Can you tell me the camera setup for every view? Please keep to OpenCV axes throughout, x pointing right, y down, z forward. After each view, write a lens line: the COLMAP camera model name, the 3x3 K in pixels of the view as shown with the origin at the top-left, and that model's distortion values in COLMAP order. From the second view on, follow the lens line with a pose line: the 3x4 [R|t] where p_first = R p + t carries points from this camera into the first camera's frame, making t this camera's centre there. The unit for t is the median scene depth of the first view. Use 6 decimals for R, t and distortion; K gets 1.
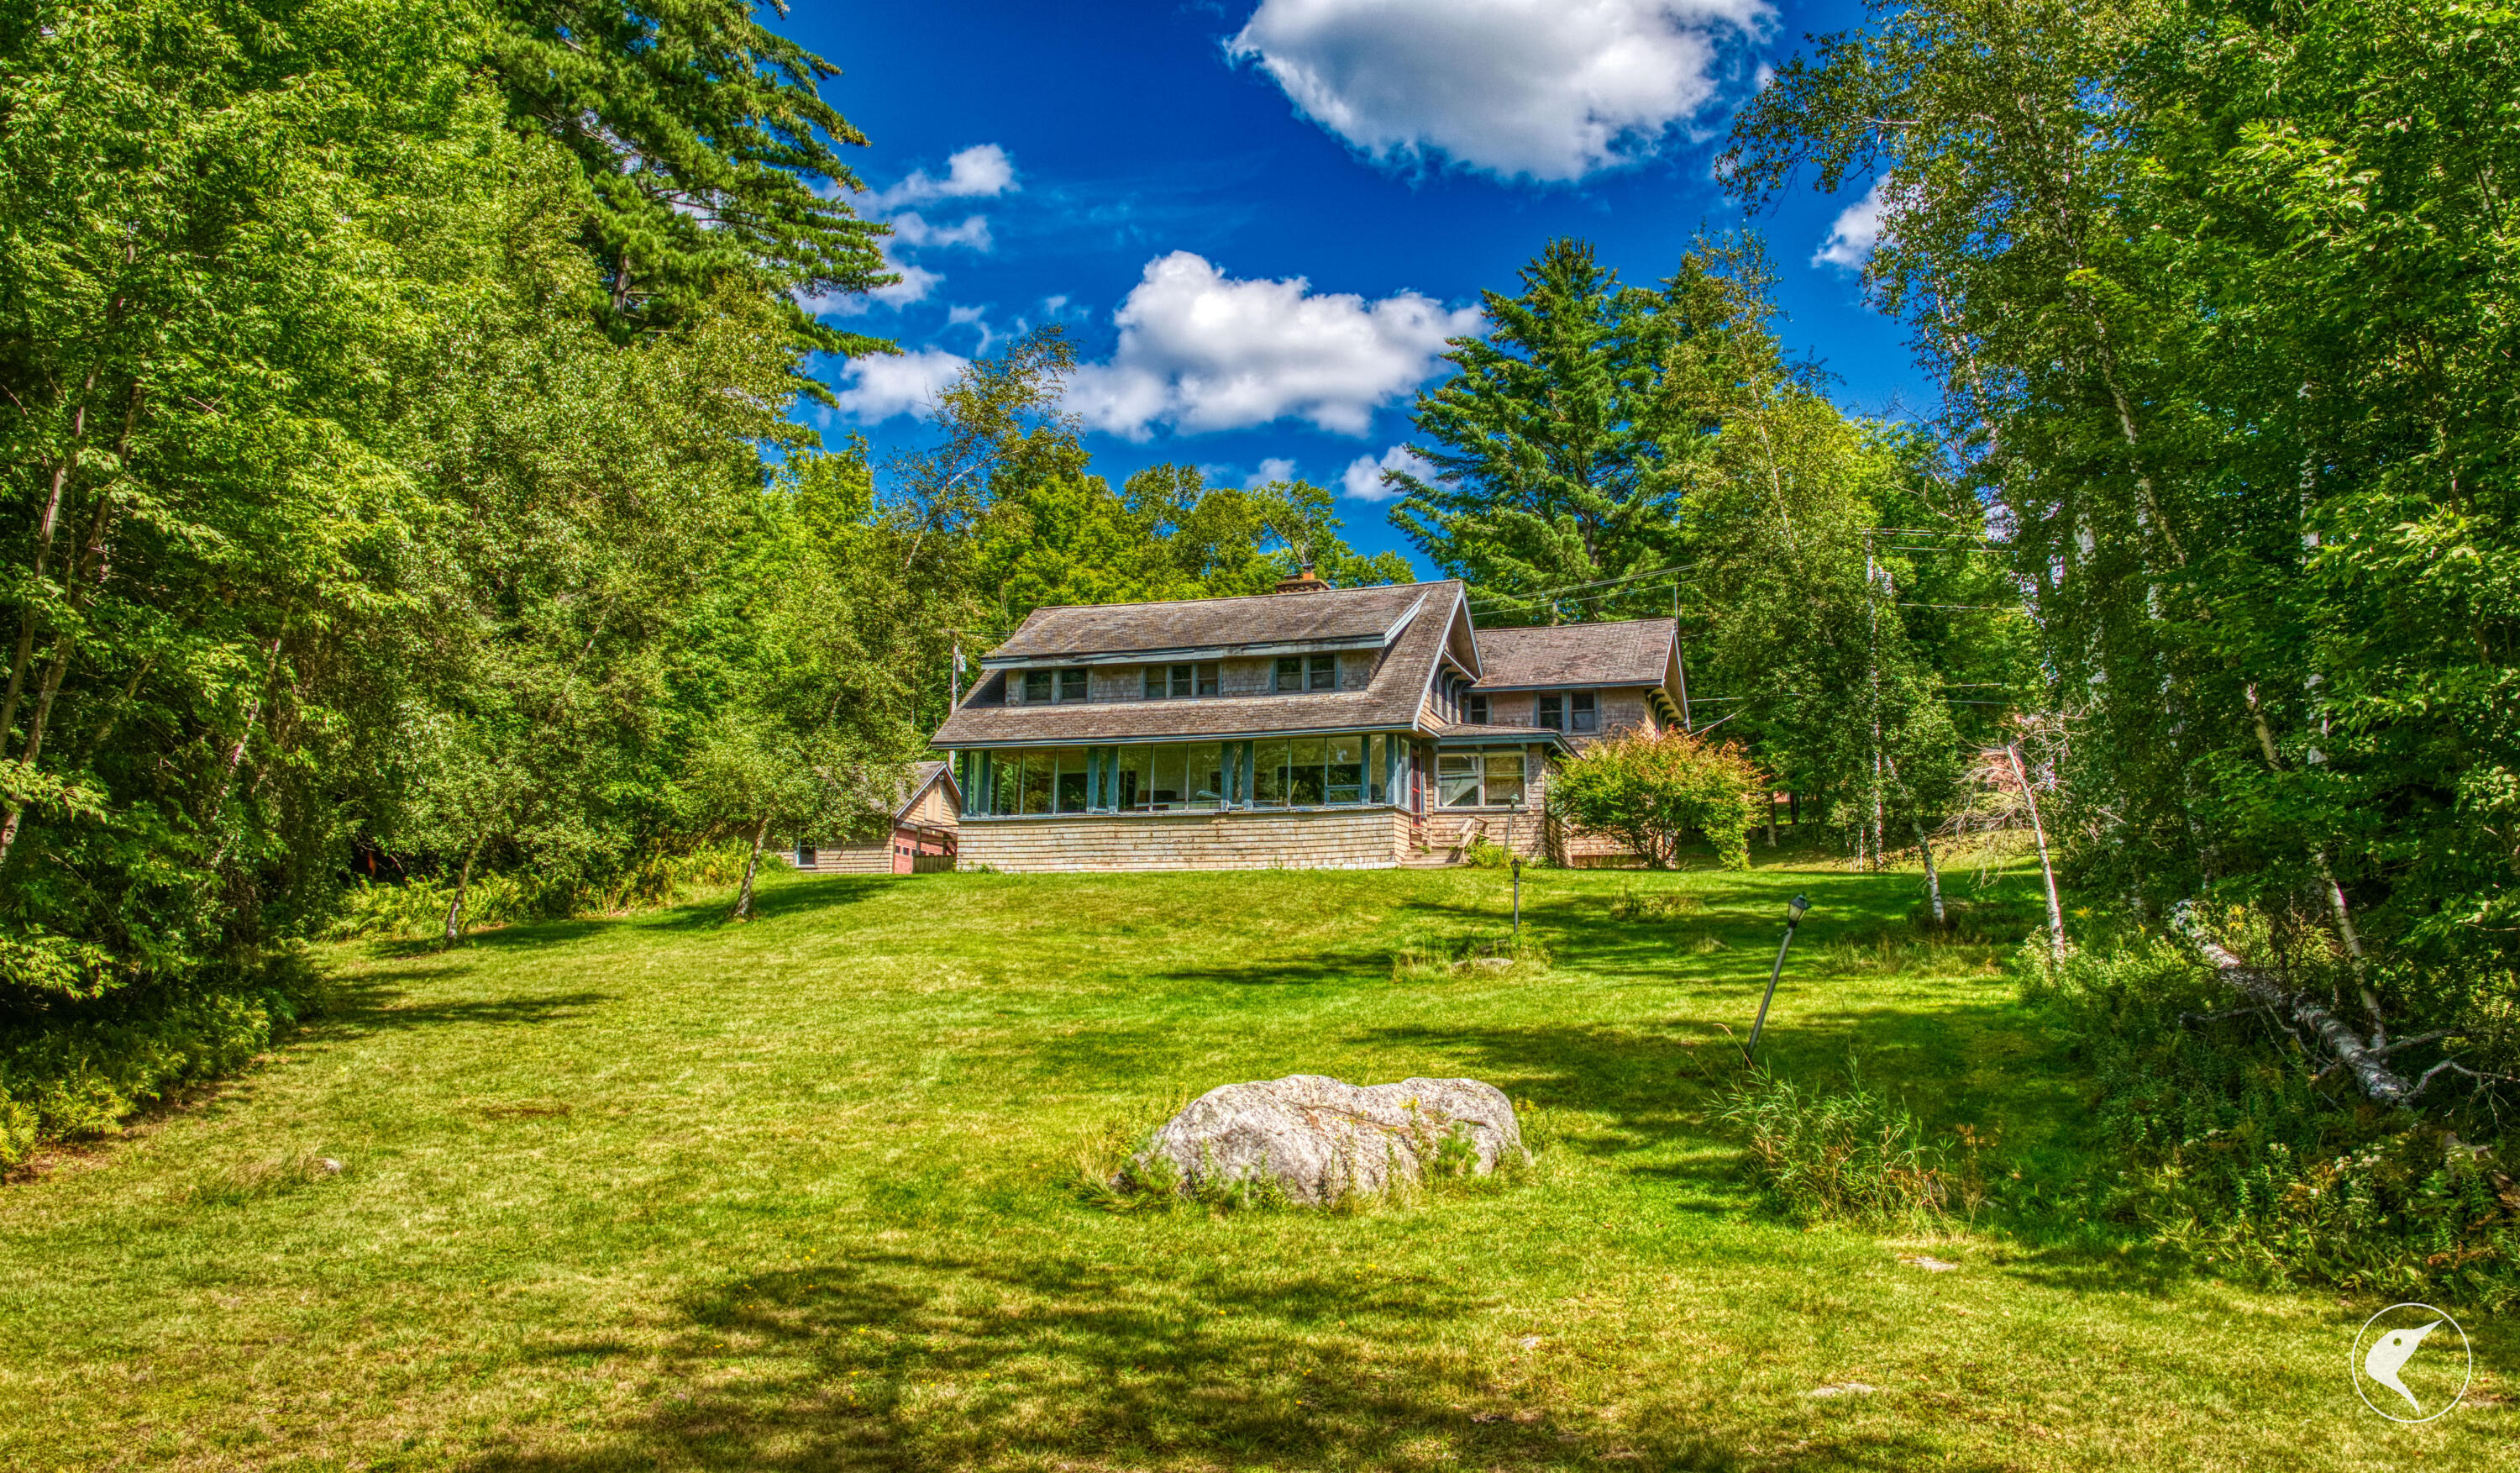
lens RADIAL K [[1909.3, 0, 1264.9], [0, 1909.3, 734.1], [0, 0, 1]] dist [-0.103164, -0.017484]
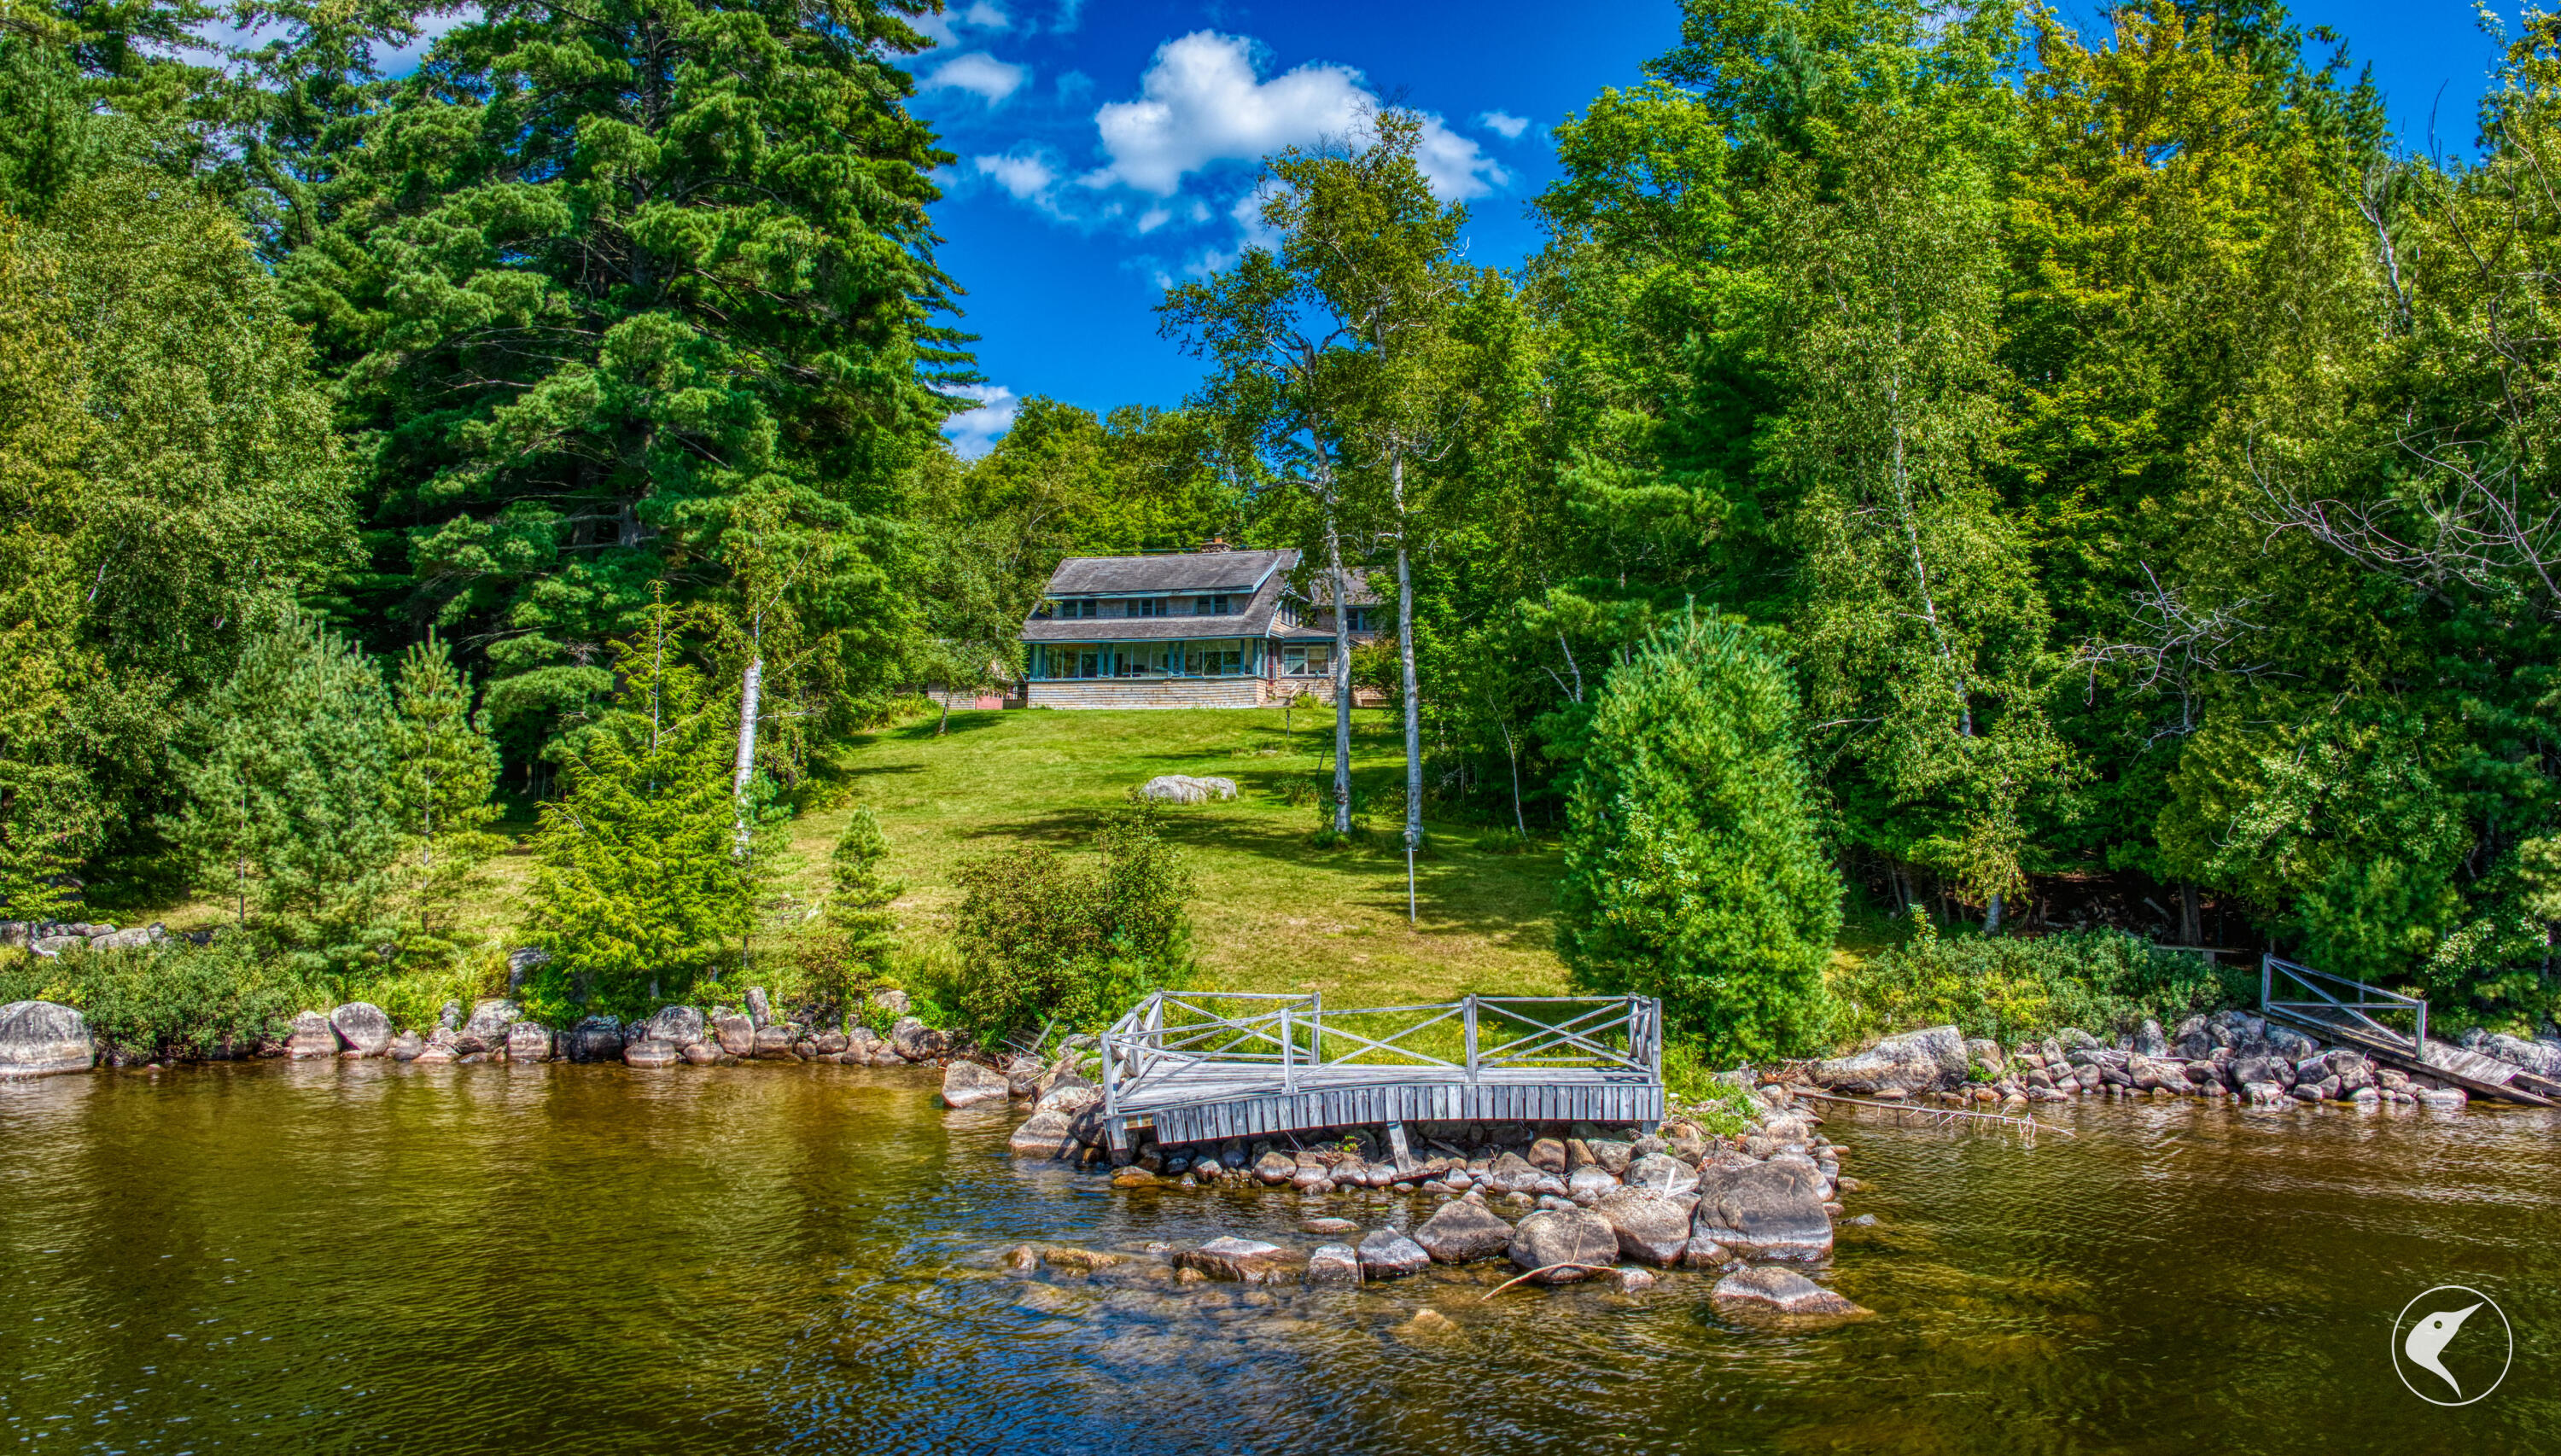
lens RADIAL K [[1883.3, 0, 1279.1], [0, 1883.3, 731.3], [0, 0, 1]] dist [-0.103130, -0.021335]
pose [[0.999583, 0.003066, 0.028717, 0.034359], [-0.005822, 0.995326, 0.096397, -0.088037], [-0.028287, -0.096524, 0.994929, -0.879368]]
